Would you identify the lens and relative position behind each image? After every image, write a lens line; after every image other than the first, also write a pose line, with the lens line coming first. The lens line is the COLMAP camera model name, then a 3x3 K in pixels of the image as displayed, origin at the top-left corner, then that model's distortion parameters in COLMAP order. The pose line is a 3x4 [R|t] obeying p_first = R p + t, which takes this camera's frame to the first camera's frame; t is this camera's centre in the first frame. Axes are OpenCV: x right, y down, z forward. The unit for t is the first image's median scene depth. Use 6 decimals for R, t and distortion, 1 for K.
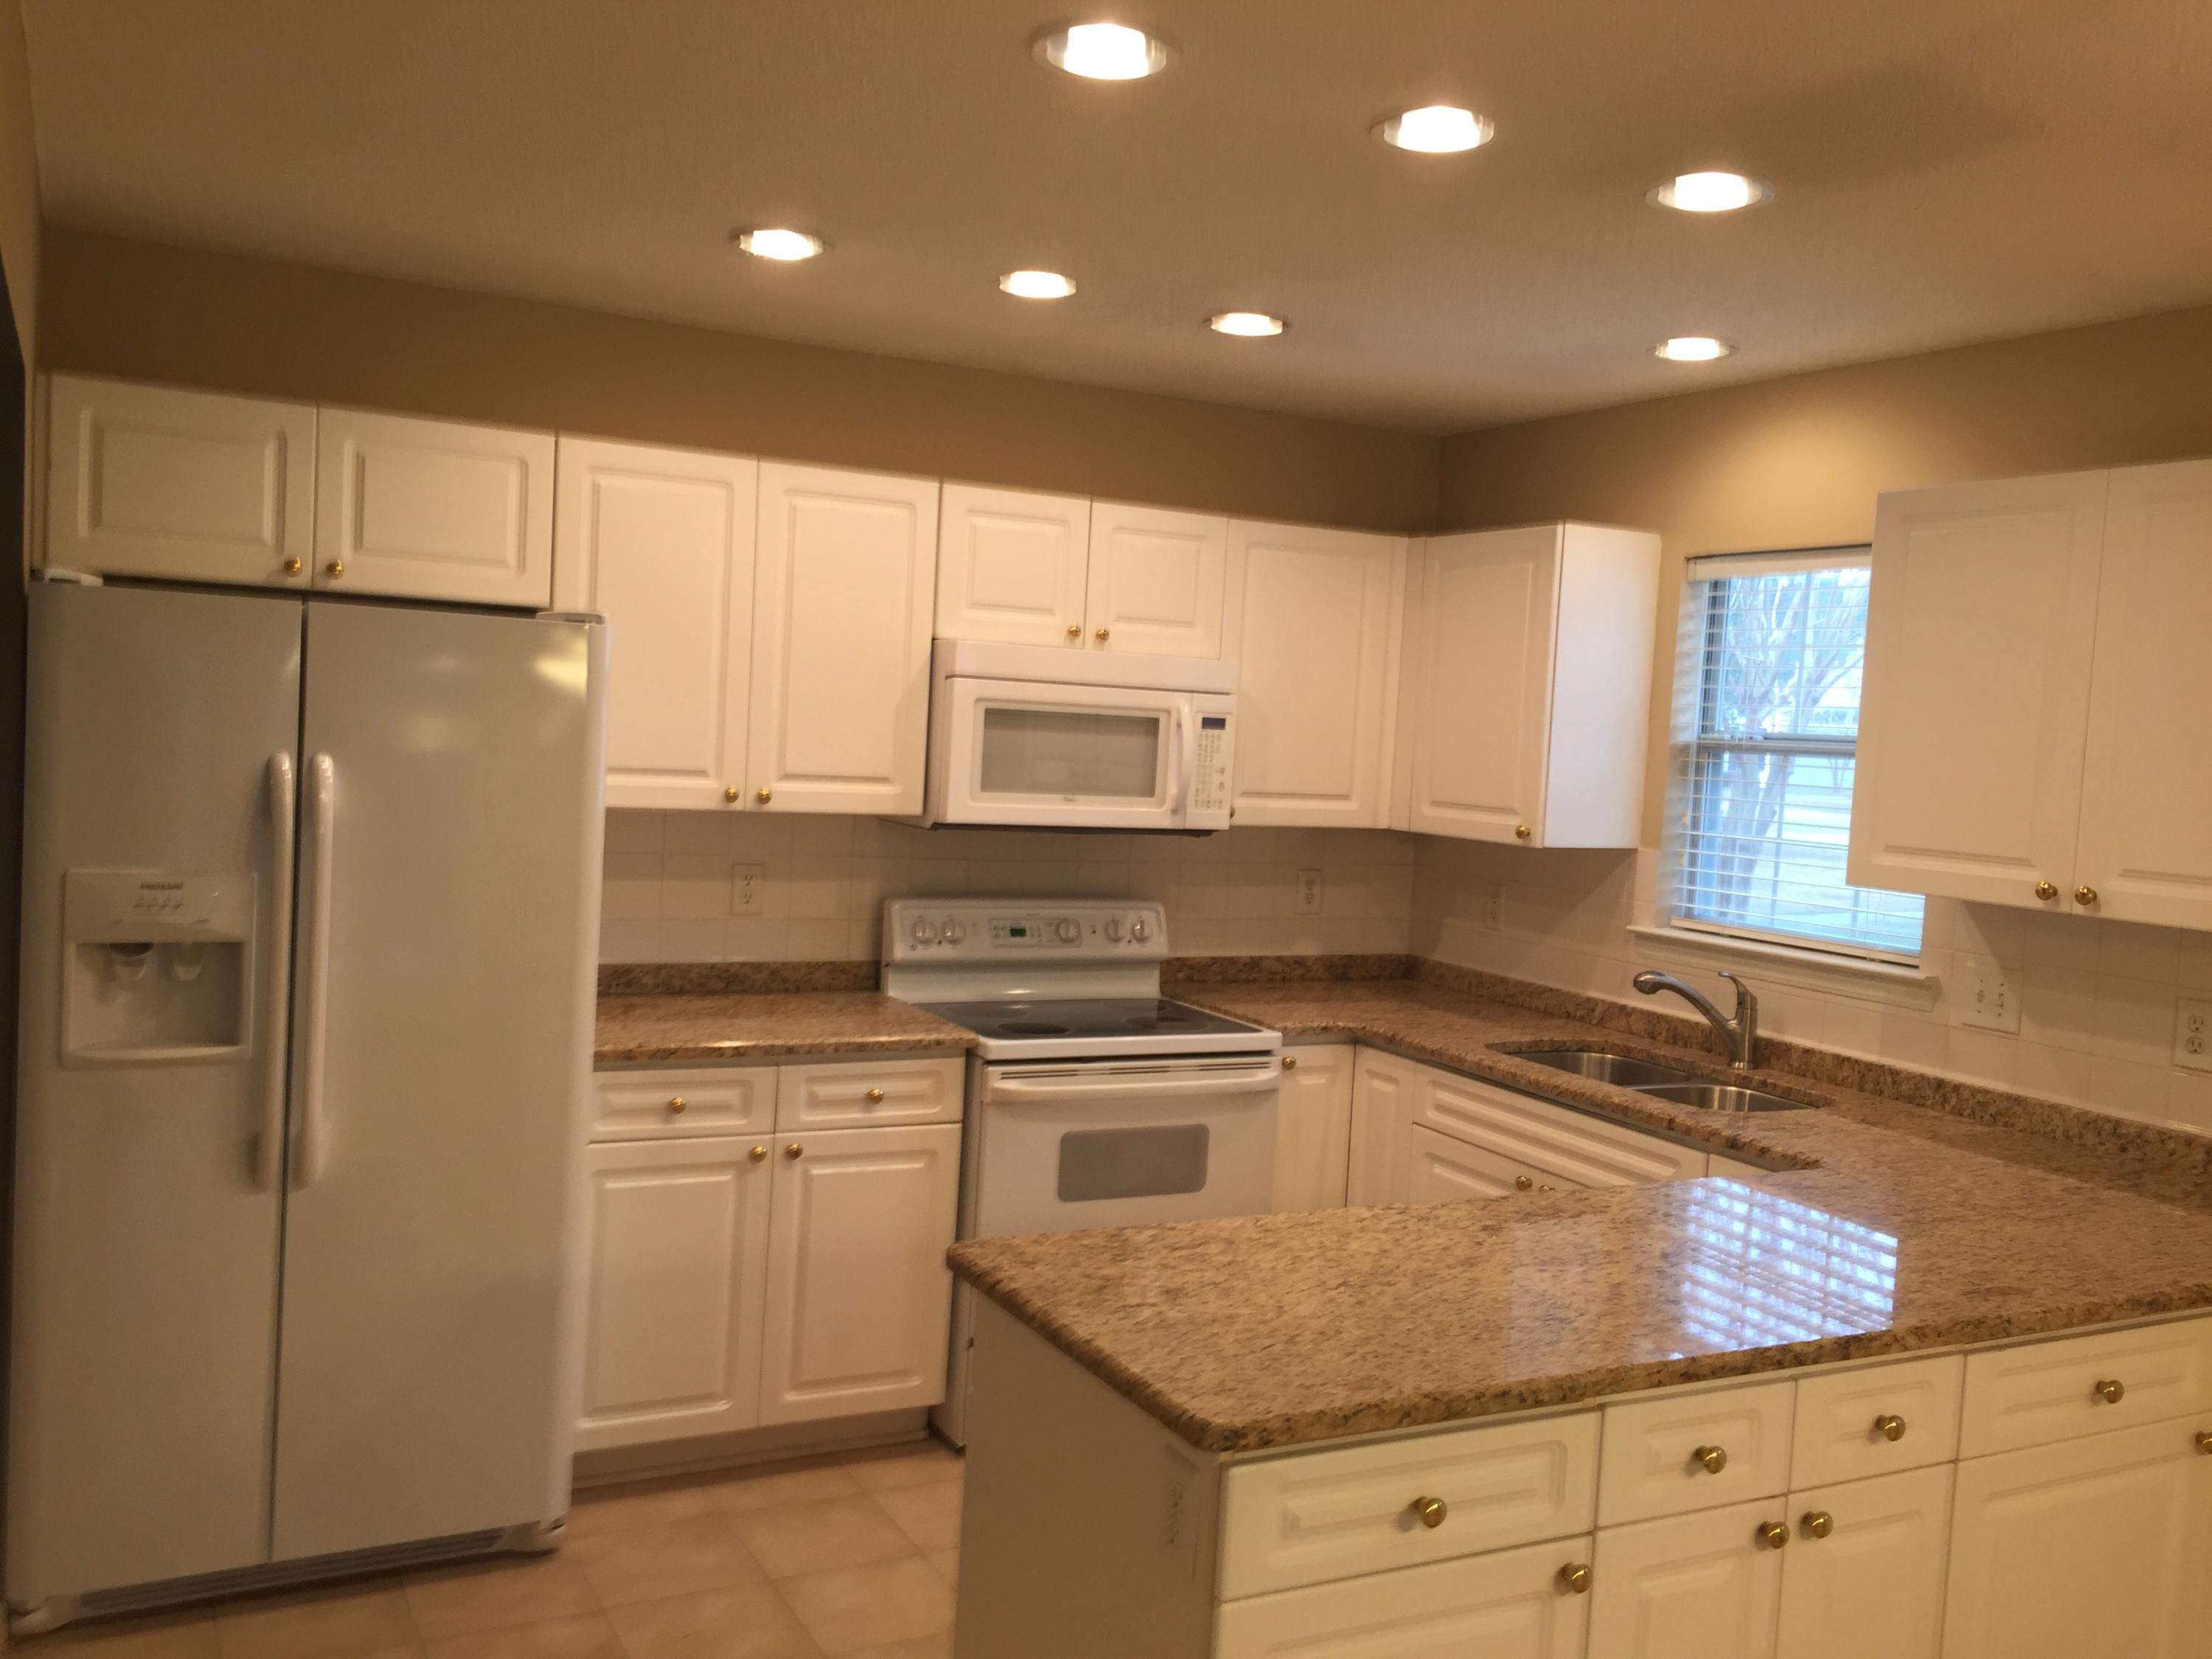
lens RADIAL K [[1905.5, 0, 1106.8], [0, 1905.5, 821.5], [0, 0, 1]] dist [0.079572, -0.097490]
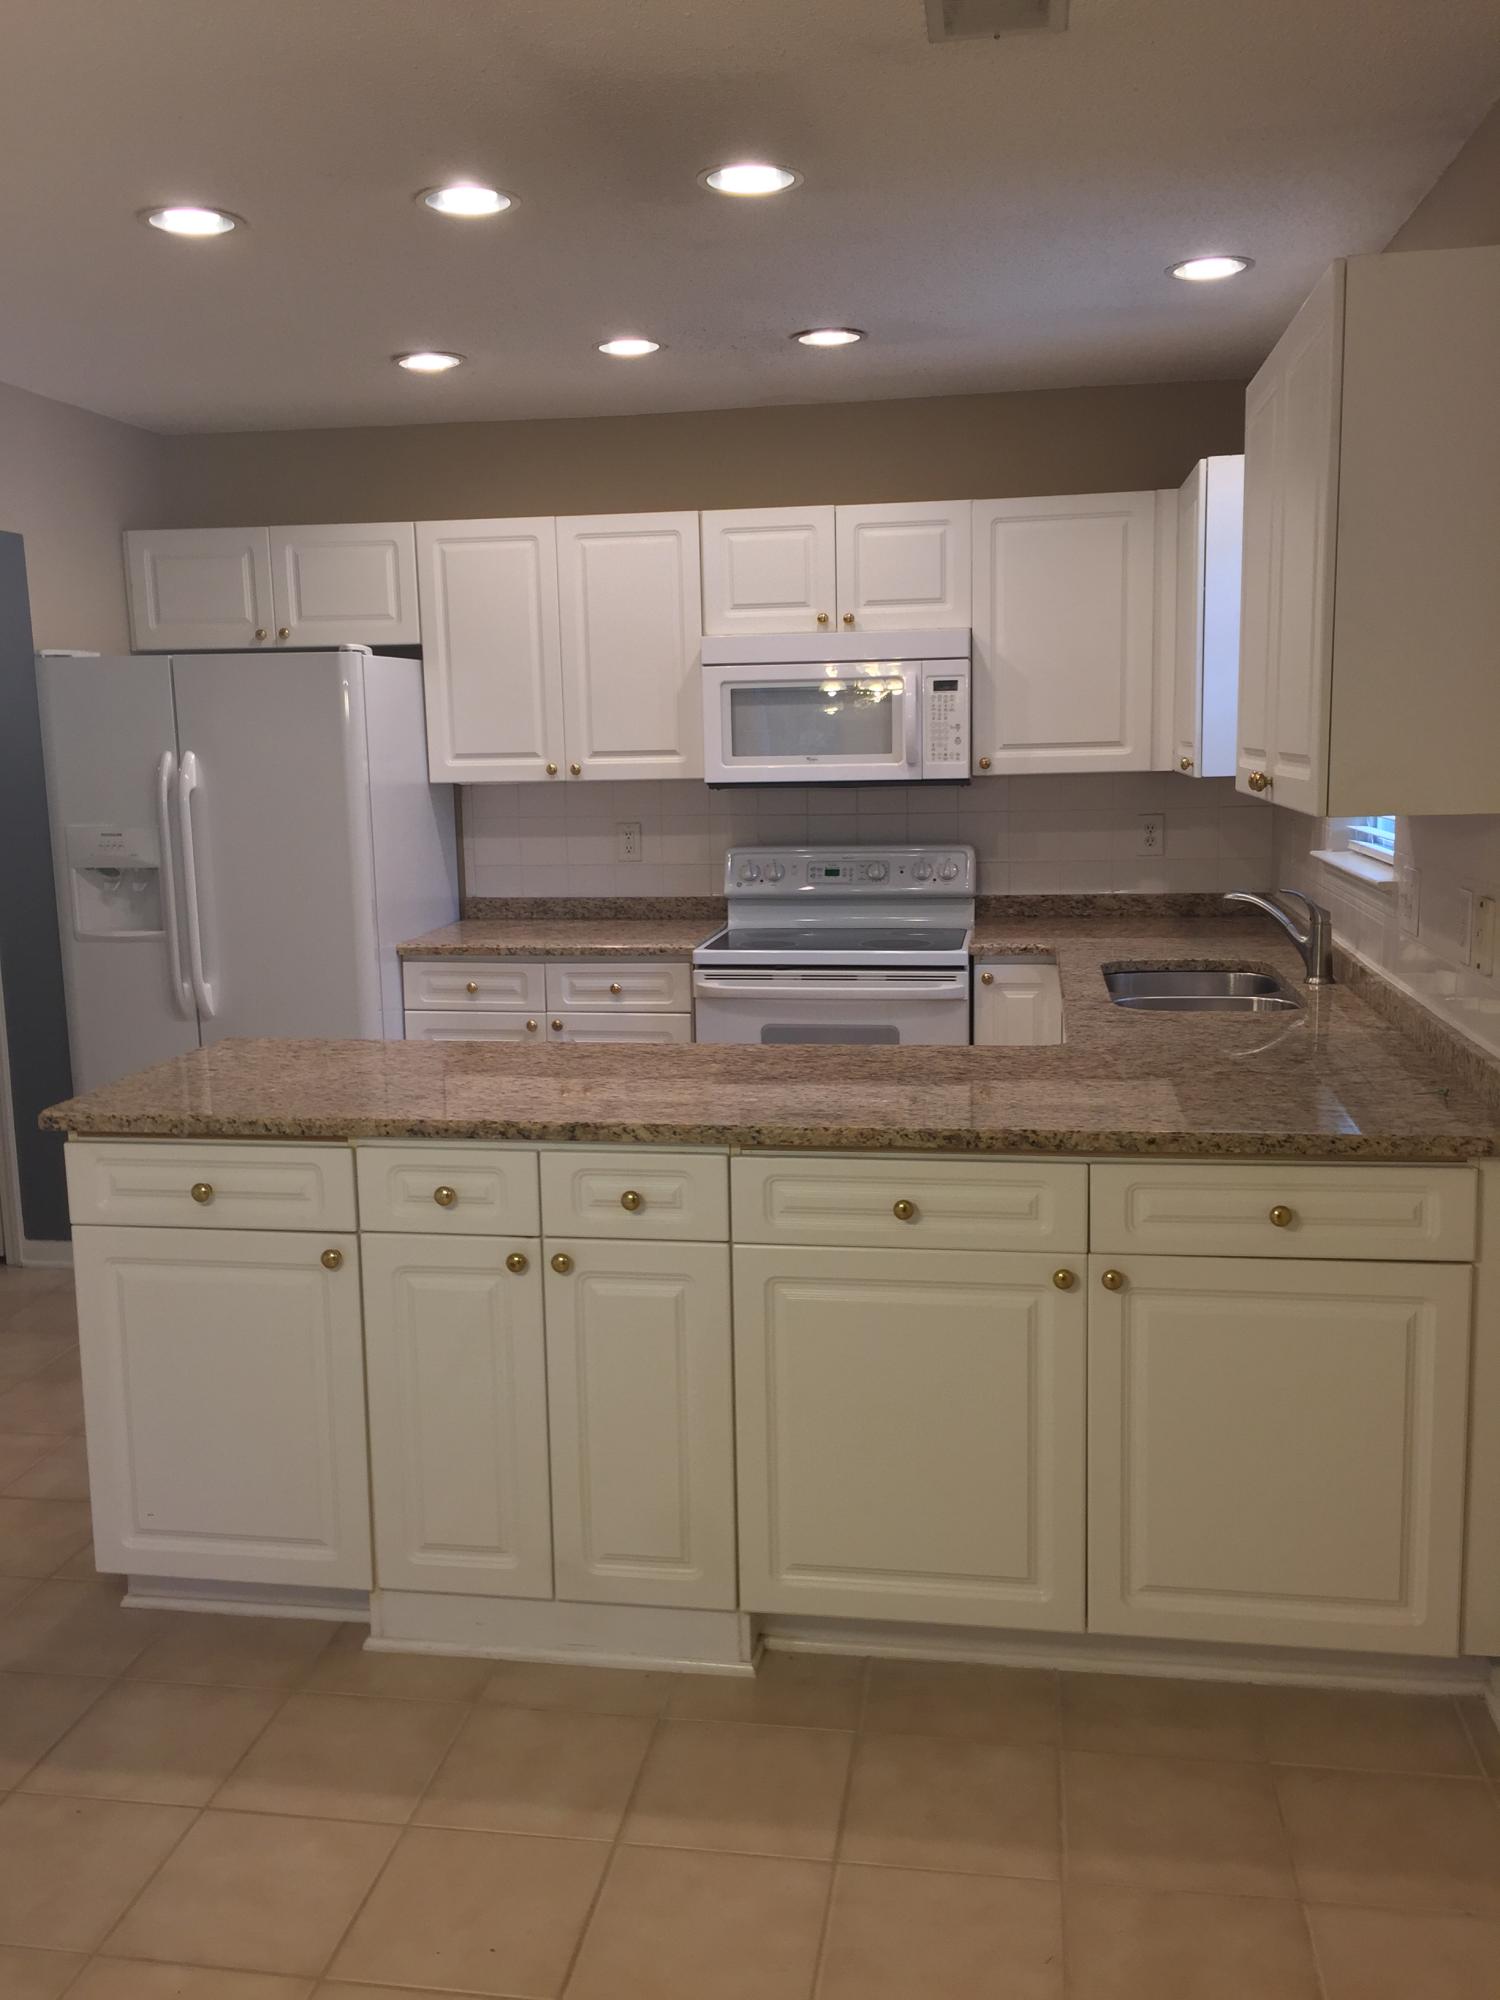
lens RADIAL K [[1722.9, 0, 753.6], [0, 1722.9, 1005.1], [0, 0, 1]] dist [0.079572, -0.097490]
pose [[0.791793, 0.025354, -0.610263, 0.655678], [0.032597, 0.995960, 0.083673, 0.053478], [0.609919, -0.086144, 0.787768, 0.095670]]
